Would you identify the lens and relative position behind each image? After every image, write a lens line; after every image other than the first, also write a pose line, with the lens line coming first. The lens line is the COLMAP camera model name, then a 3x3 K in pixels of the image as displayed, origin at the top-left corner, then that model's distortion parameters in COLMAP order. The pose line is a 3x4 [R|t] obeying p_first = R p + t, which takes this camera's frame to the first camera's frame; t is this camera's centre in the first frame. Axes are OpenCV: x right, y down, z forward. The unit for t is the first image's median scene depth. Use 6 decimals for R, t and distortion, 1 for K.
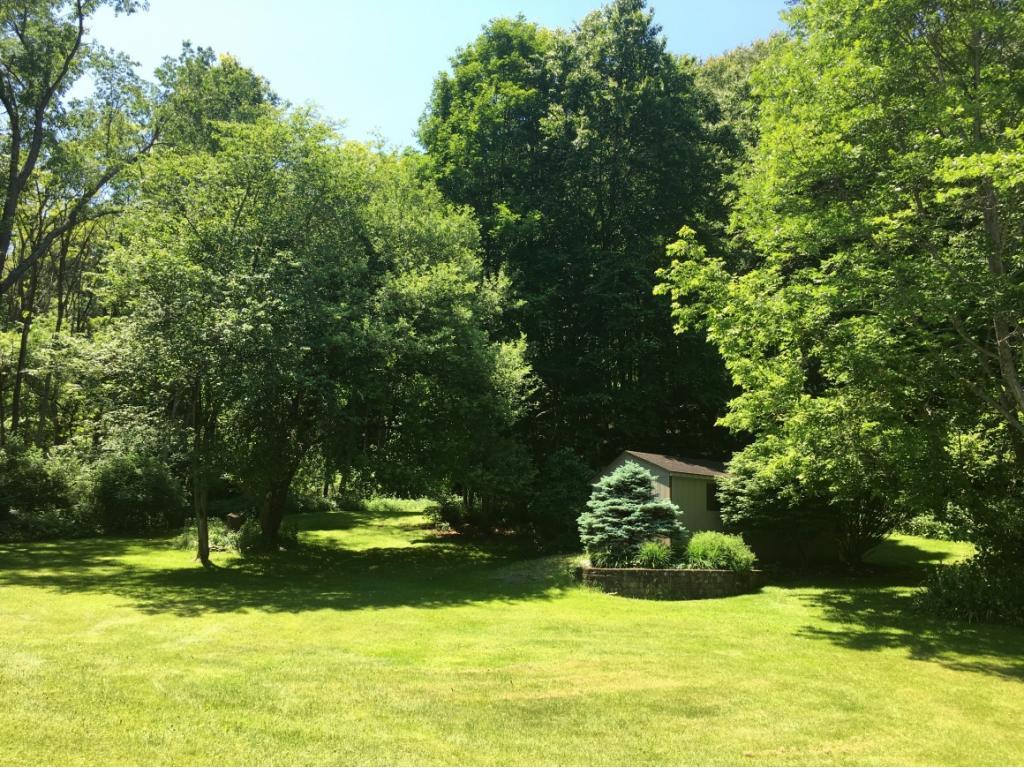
lens RADIAL K [[855.6, 0, 512.0], [0, 855.6, 384.0], [0, 0, 1]] dist [0.072187, -0.090914]
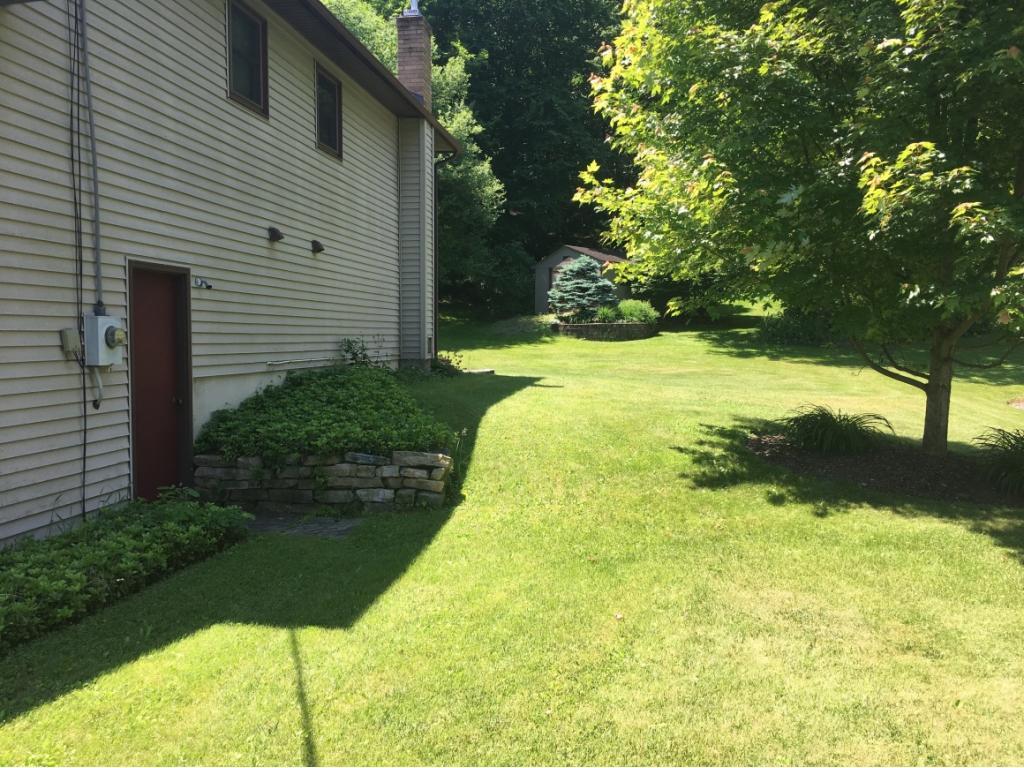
lens RADIAL K [[855.6, 0, 512.0], [0, 855.6, 384.0], [0, 0, 1]] dist [0.072187, -0.090914]
pose [[0.958411, -0.045052, 0.281814, -0.443293], [-0.031747, 0.964503, 0.262158, -0.087618], [-0.283621, -0.260202, 0.922959, -0.446905]]
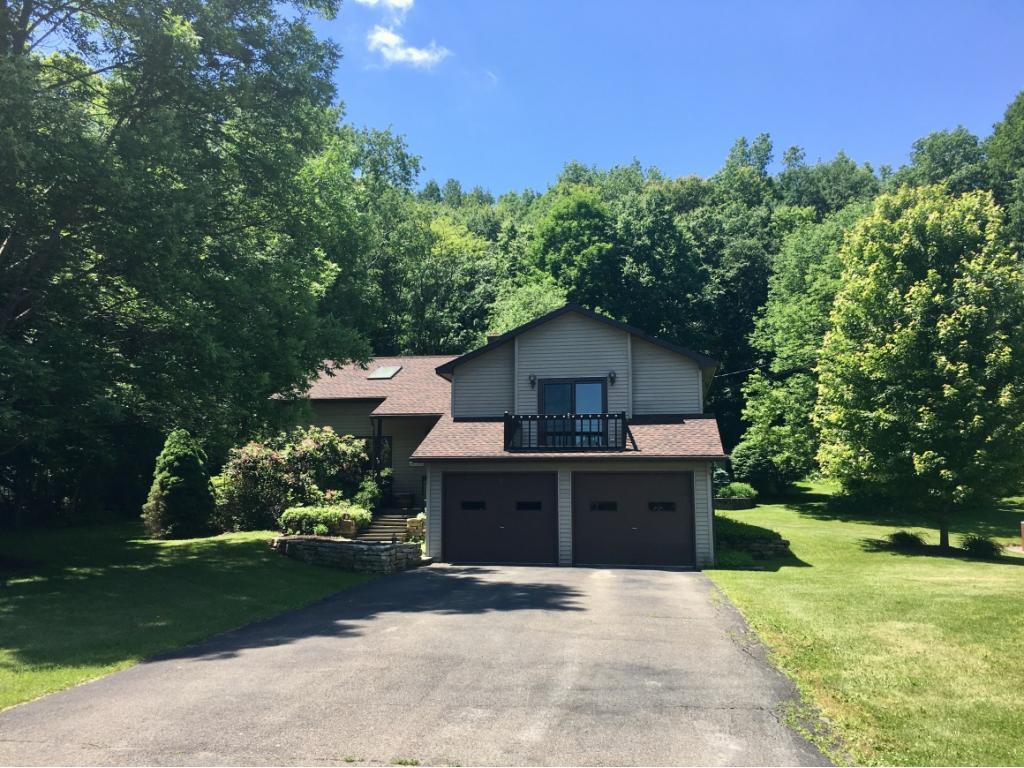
lens RADIAL K [[855.6, 0, 512.0], [0, 855.6, 384.0], [0, 0, 1]] dist [0.072187, -0.090914]
pose [[0.961160, 0.012389, 0.275715, -1.051128], [-0.031129, 0.997484, 0.063696, -0.236410], [-0.274232, -0.069805, 0.959127, -1.112655]]
